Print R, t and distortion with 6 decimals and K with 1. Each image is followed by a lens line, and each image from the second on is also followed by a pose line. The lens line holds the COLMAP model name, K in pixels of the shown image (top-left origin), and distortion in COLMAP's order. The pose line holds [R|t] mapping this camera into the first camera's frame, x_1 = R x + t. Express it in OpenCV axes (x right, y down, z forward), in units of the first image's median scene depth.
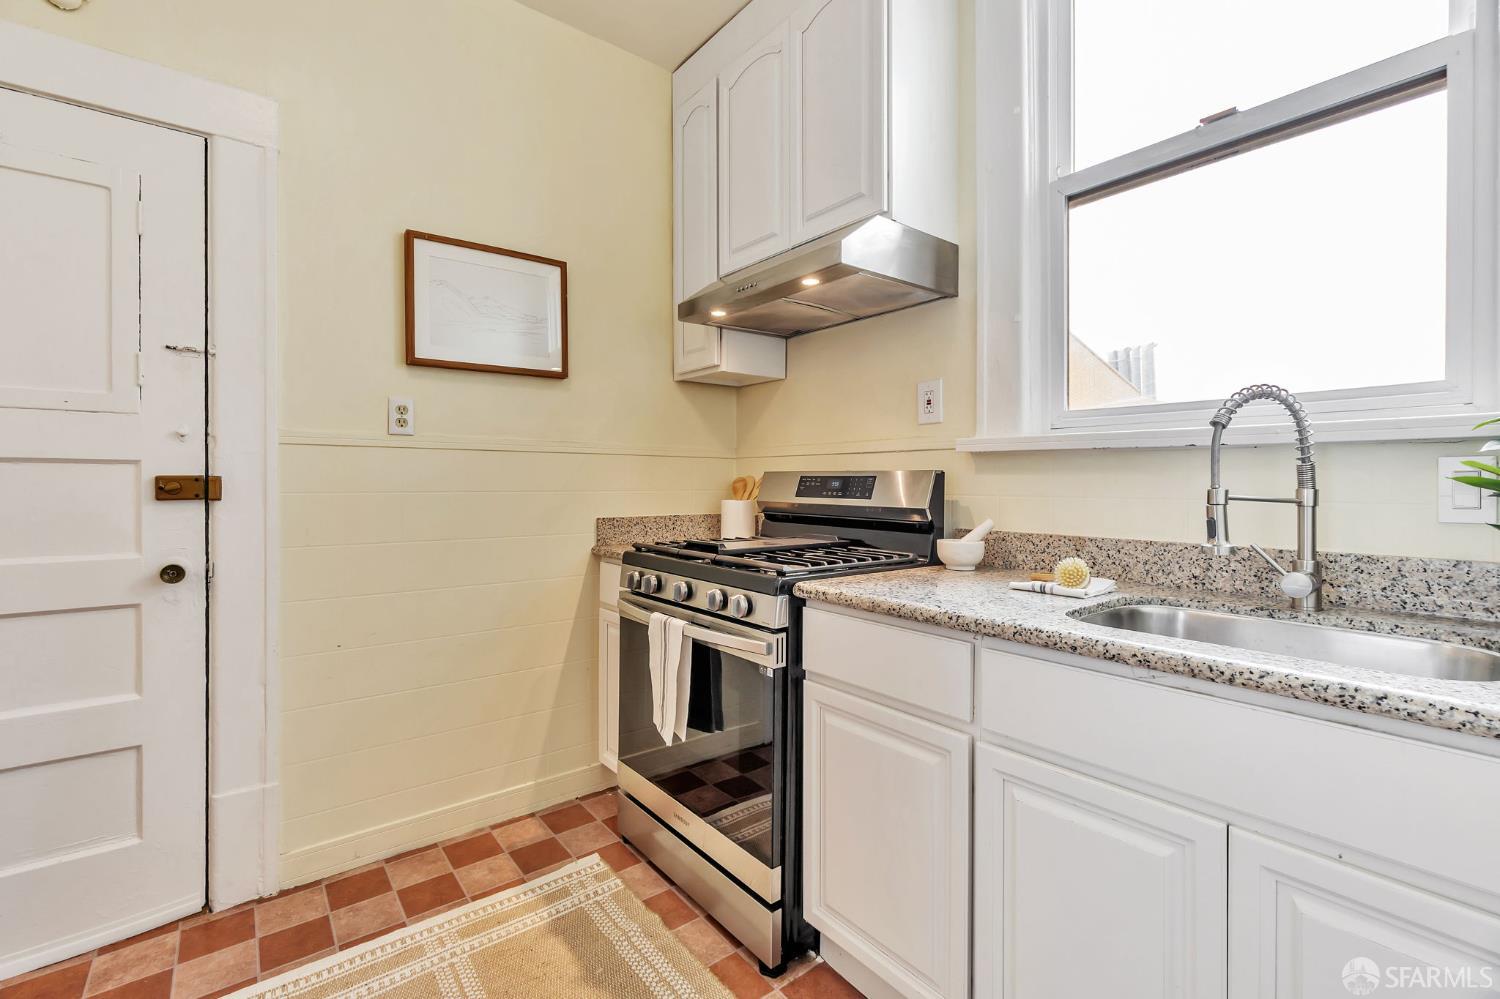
lens RADIAL K [[658.7, 0, 752.0], [0, 658.7, 485.8], [0, 0, 1]] dist [-0.002805, 0.001184]
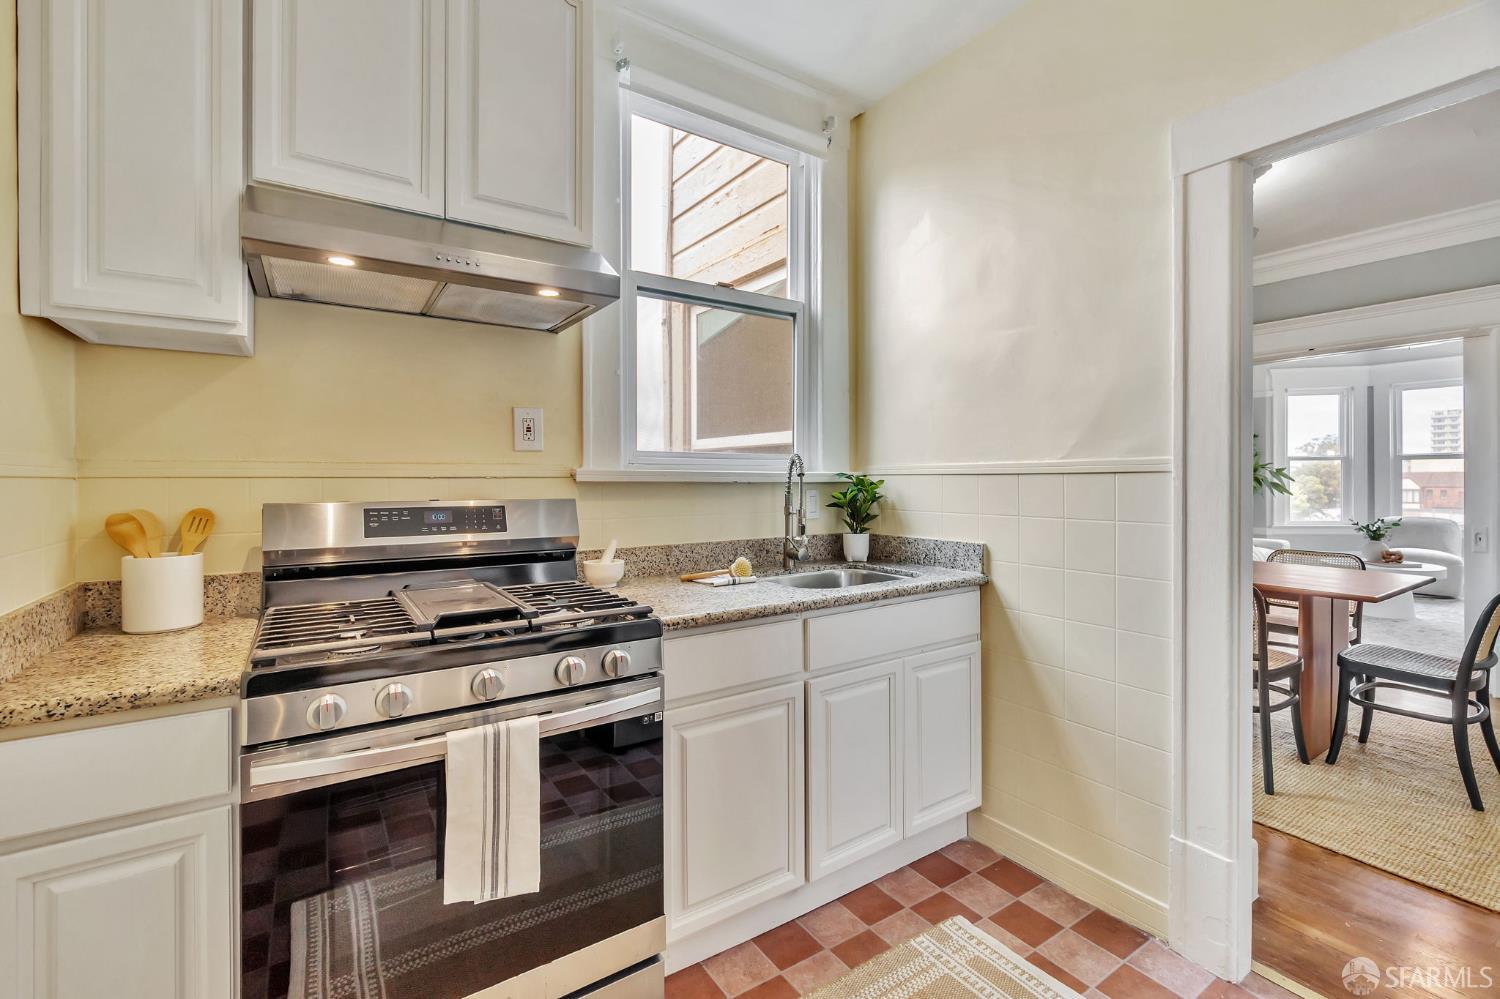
lens RADIAL K [[658.7, 0, 740.5], [0, 658.7, 480.0], [0, 0, 1]] dist [-0.002805, 0.001184]
pose [[0.092147, -0.004794, 0.995734, -0.794933], [0.014314, 0.999891, 0.003489, -0.056522], [-0.995642, 0.013932, 0.092206, 0.677689]]
